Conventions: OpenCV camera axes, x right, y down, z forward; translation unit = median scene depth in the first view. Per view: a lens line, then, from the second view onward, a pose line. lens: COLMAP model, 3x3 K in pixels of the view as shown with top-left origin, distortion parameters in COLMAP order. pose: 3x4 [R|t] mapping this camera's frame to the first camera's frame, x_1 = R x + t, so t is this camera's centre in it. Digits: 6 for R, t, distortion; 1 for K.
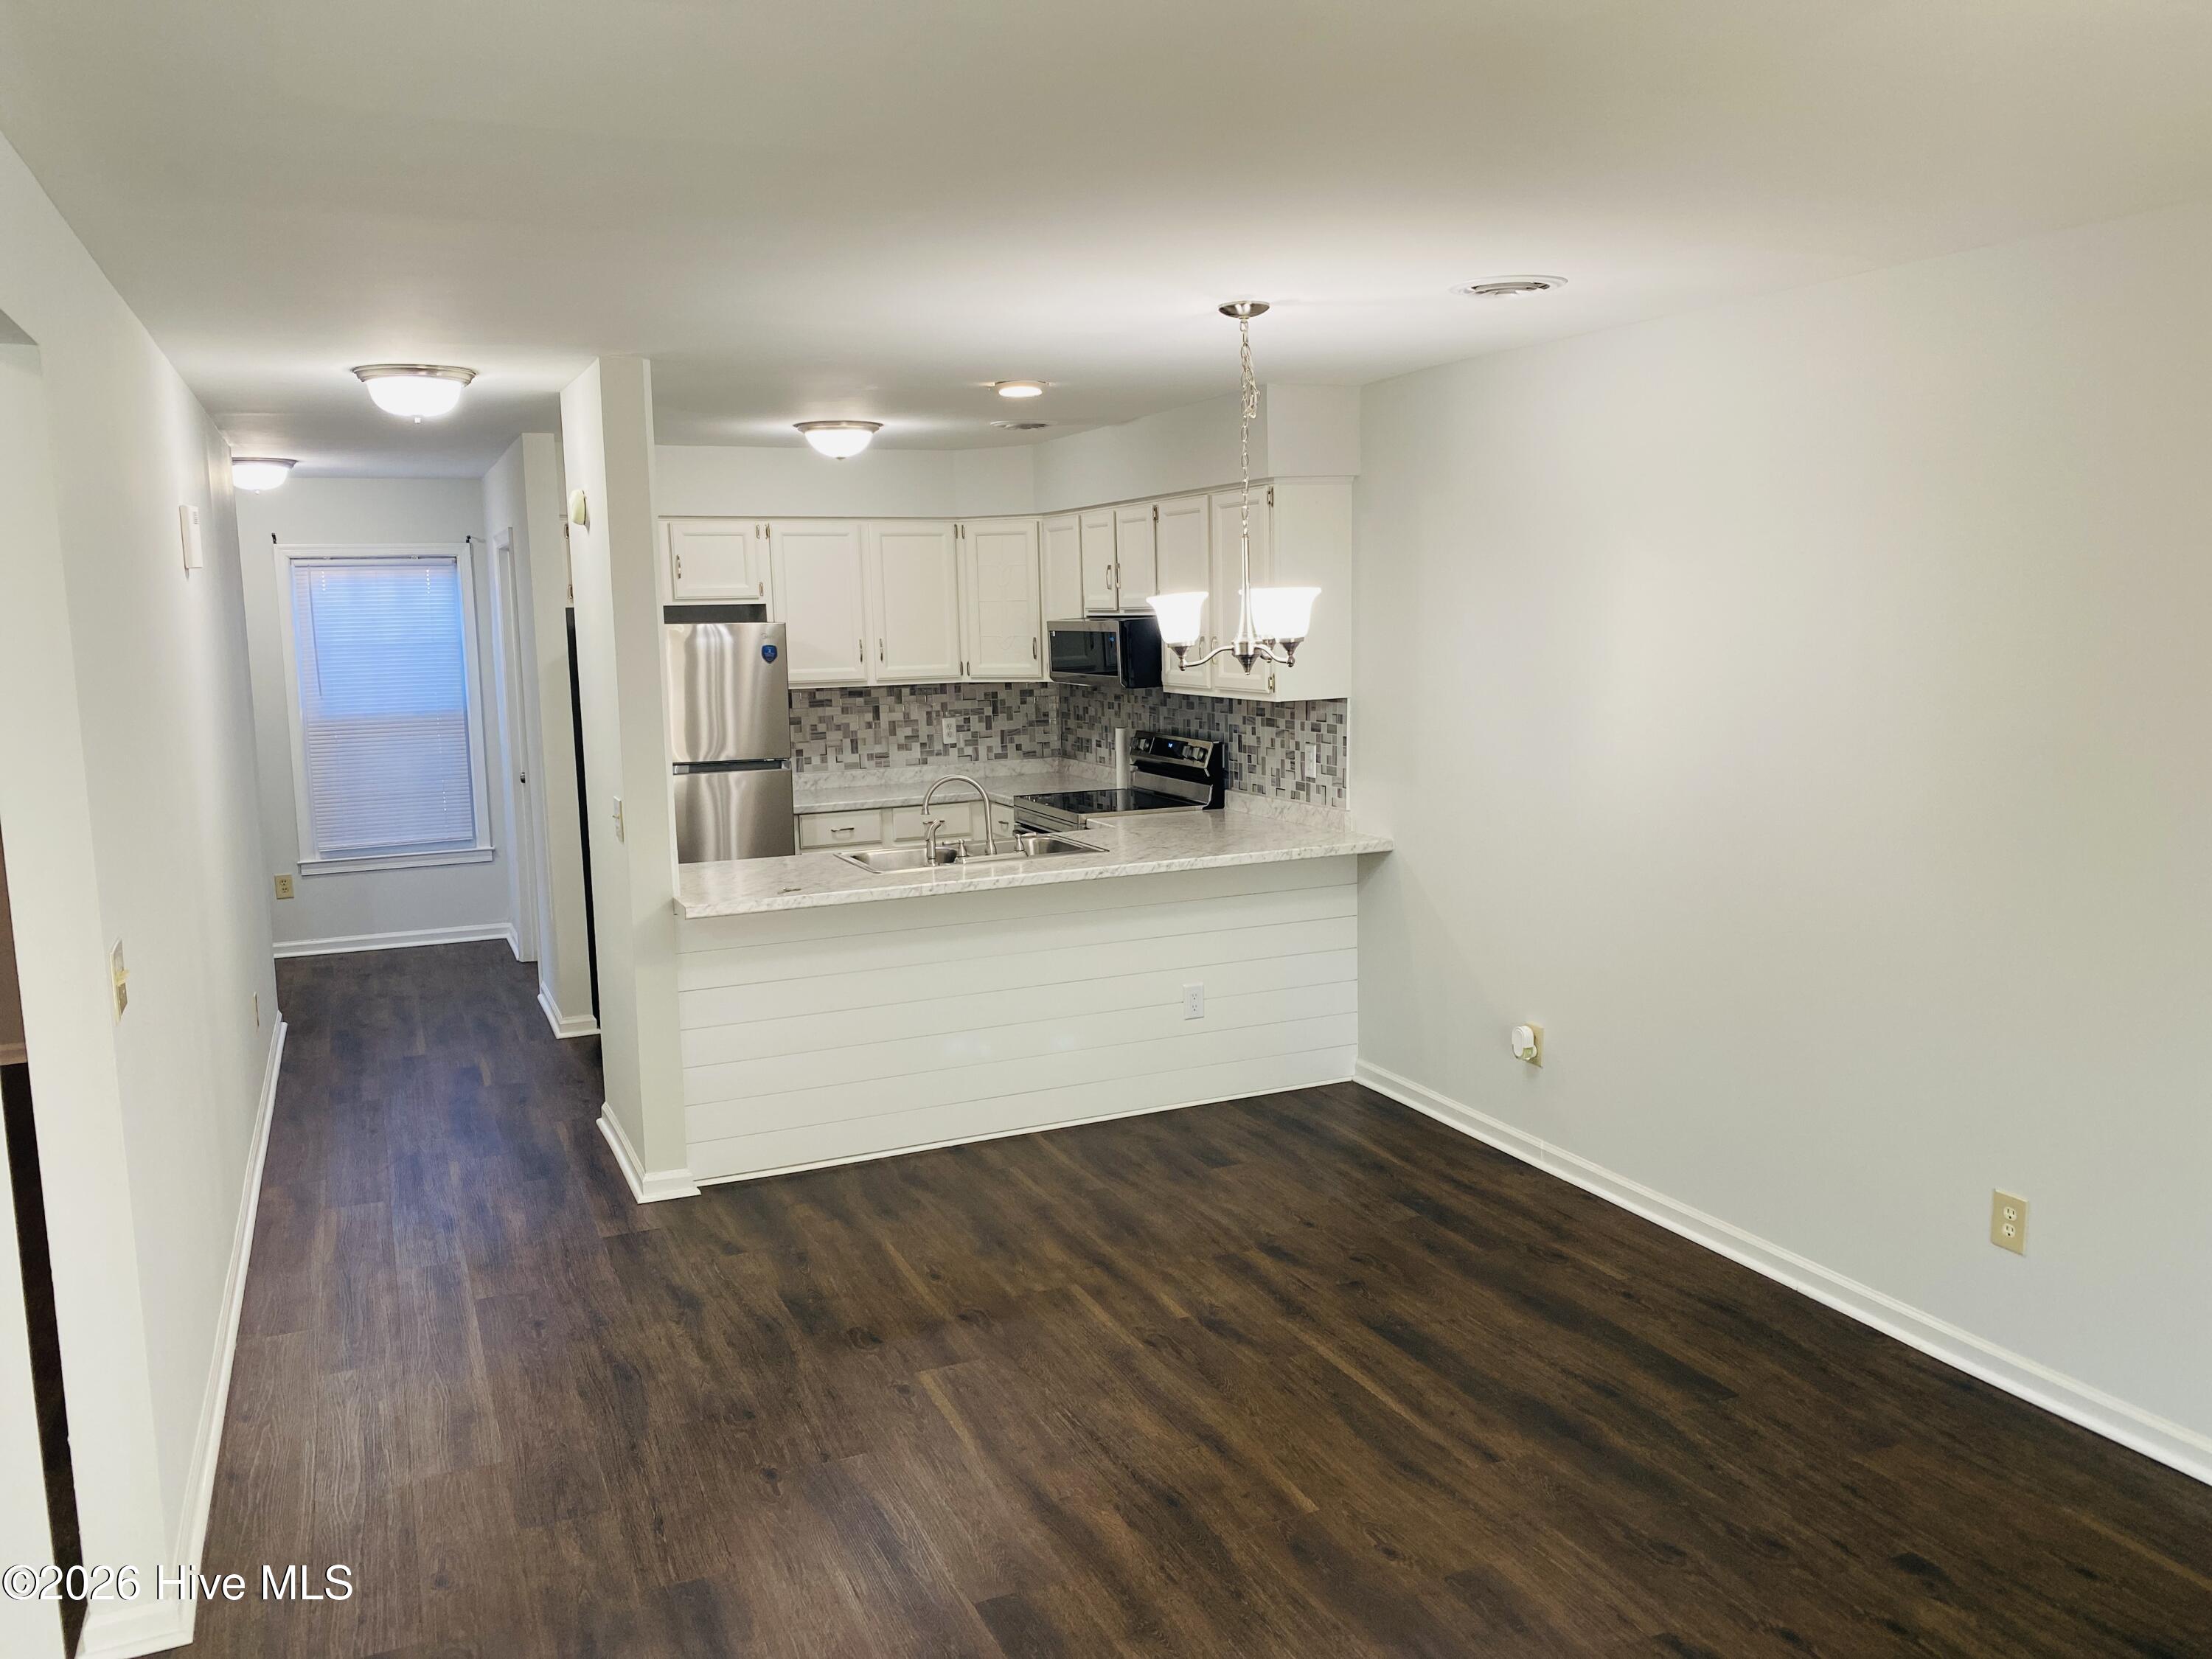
lens RADIAL K [[1671.2, 0, 1106.0], [0, 1671.2, 829.5], [0, 0, 1]] dist [0.096867, -0.227884]
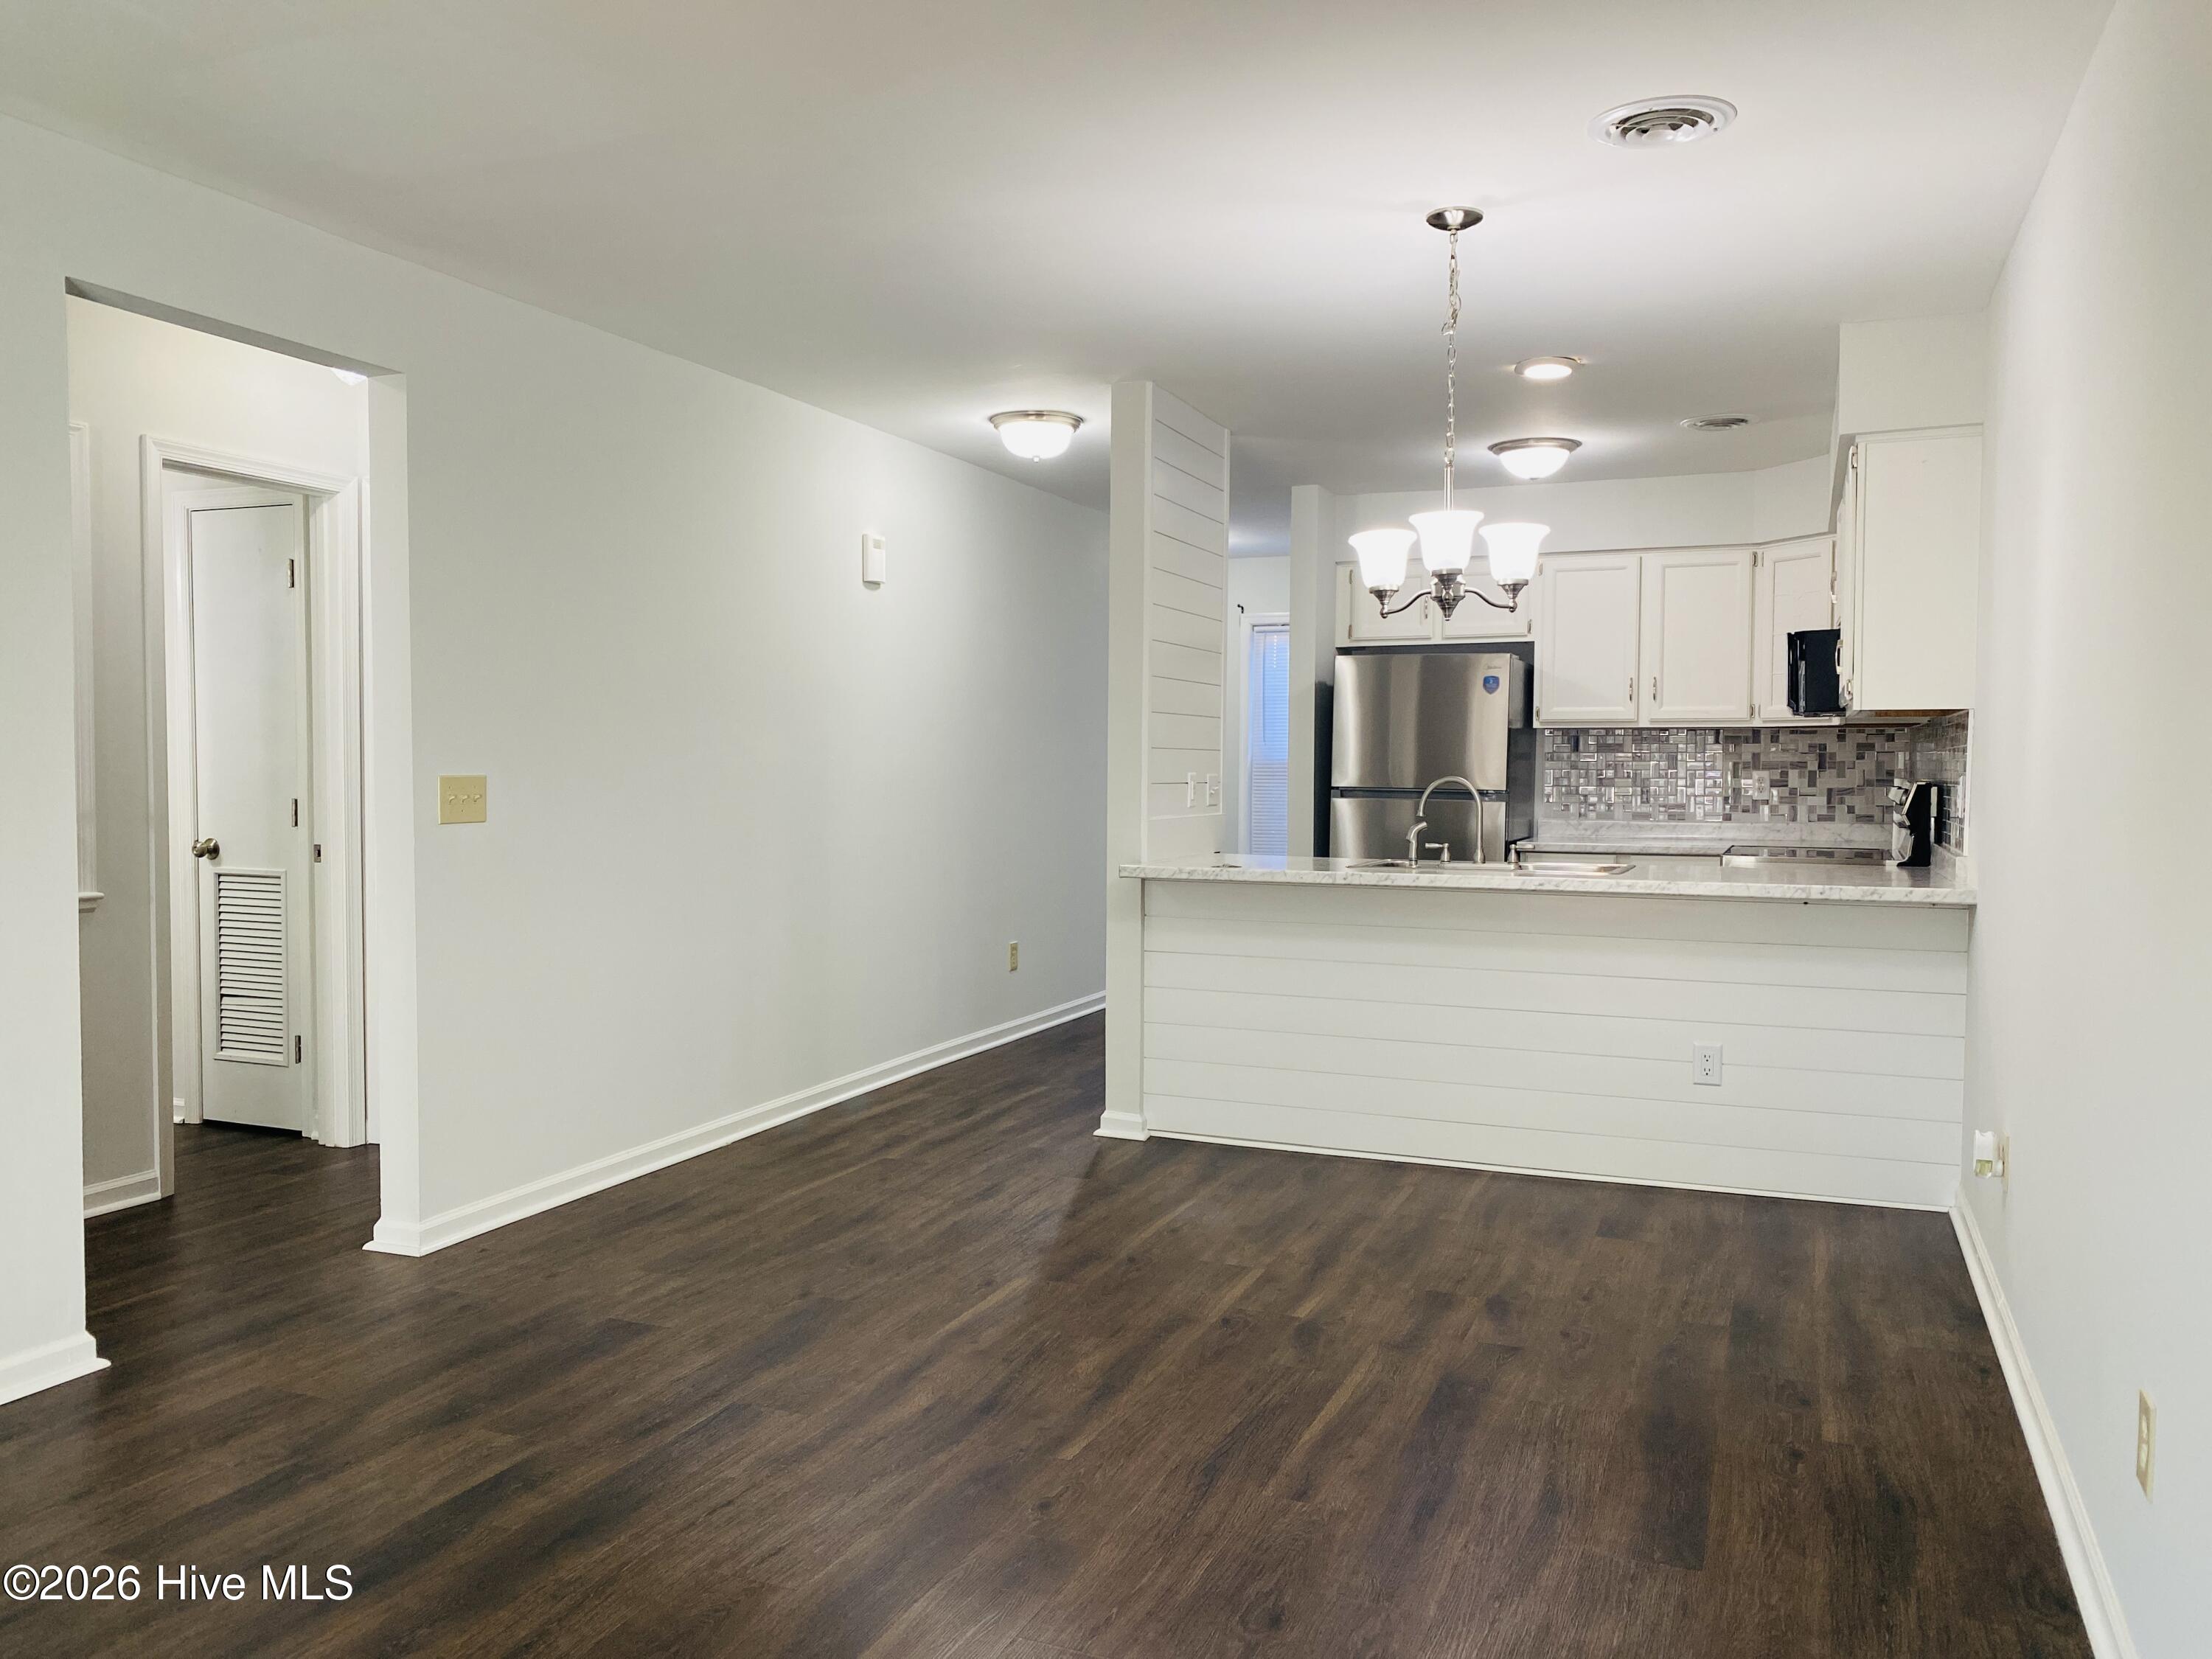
lens RADIAL K [[1671.2, 0, 1106.0], [0, 1671.2, 829.5], [0, 0, 1]] dist [0.096867, -0.227884]
pose [[0.695179, 0.058028, -0.716491, 0.366038], [-0.117822, 0.992455, -0.033940, 0.042461], [0.709115, 0.108012, 0.696770, 0.157267]]
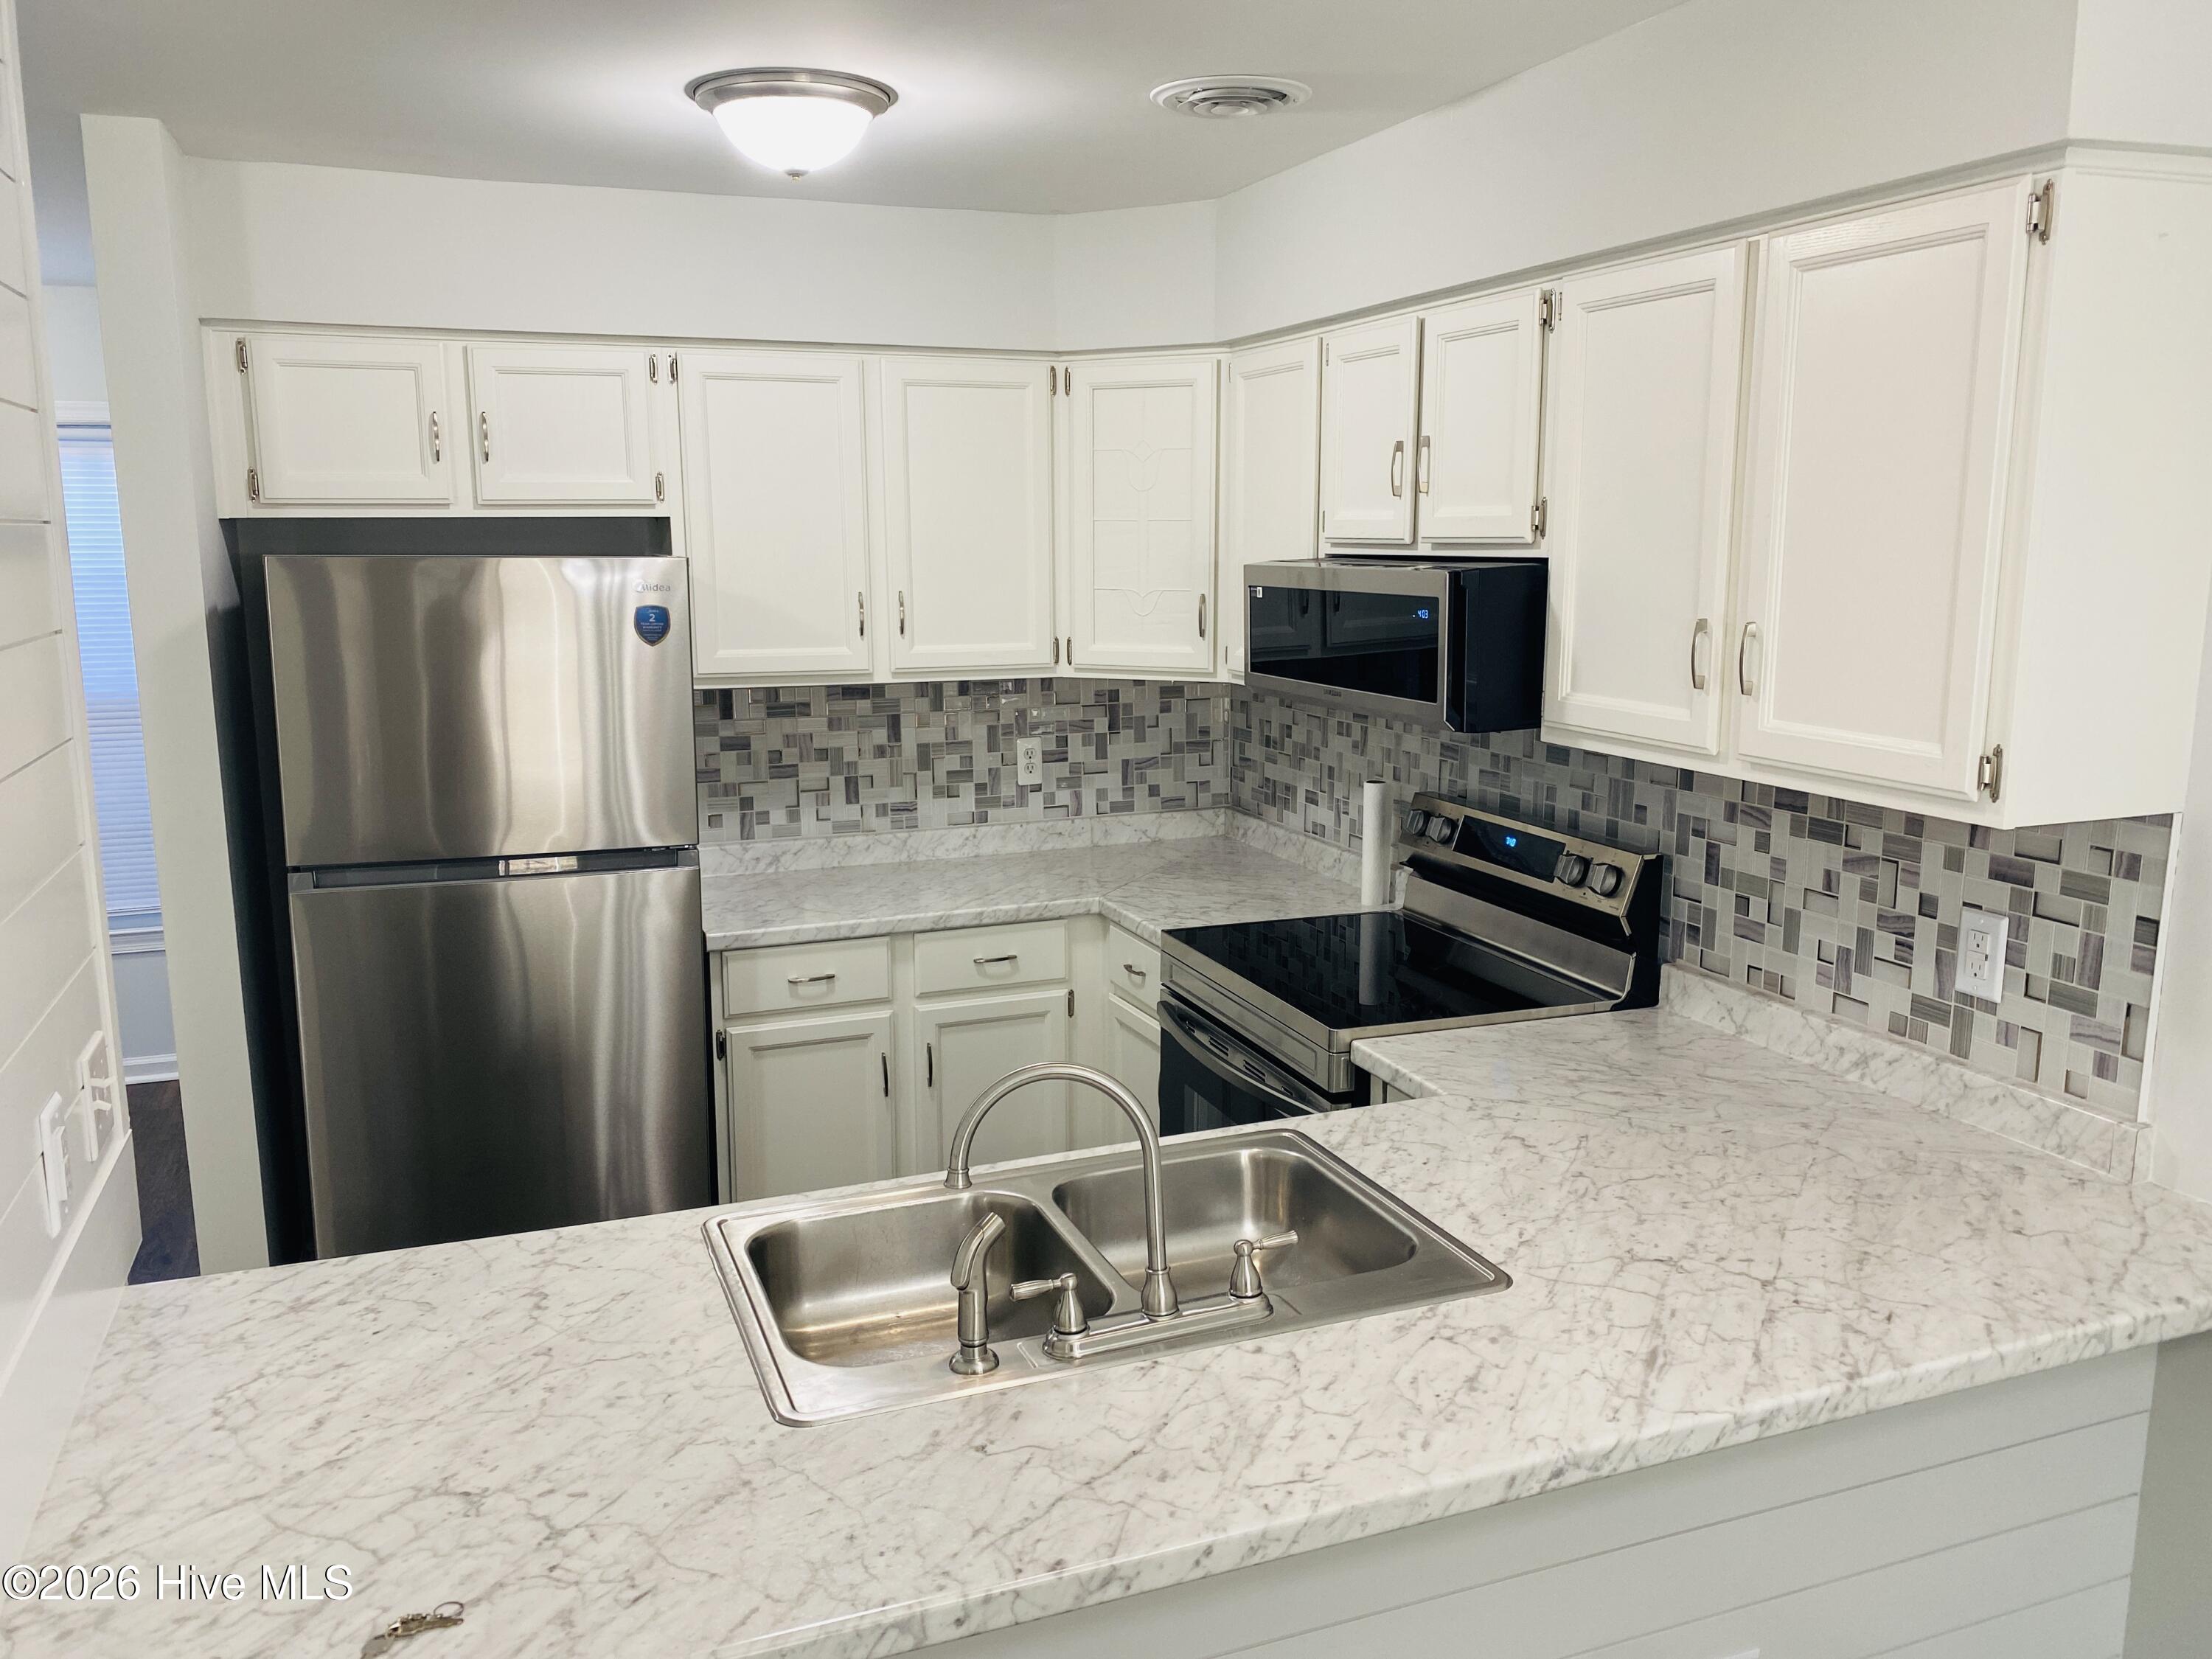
lens RADIAL K [[1671.2, 0, 1106.0], [0, 1671.2, 829.5], [0, 0, 1]] dist [0.096867, -0.227884]
pose [[0.998786, 0.027257, -0.041025, -0.054744], [-0.025511, 0.998771, 0.042491, -0.072019], [0.042133, -0.041392, 0.998254, 0.546460]]
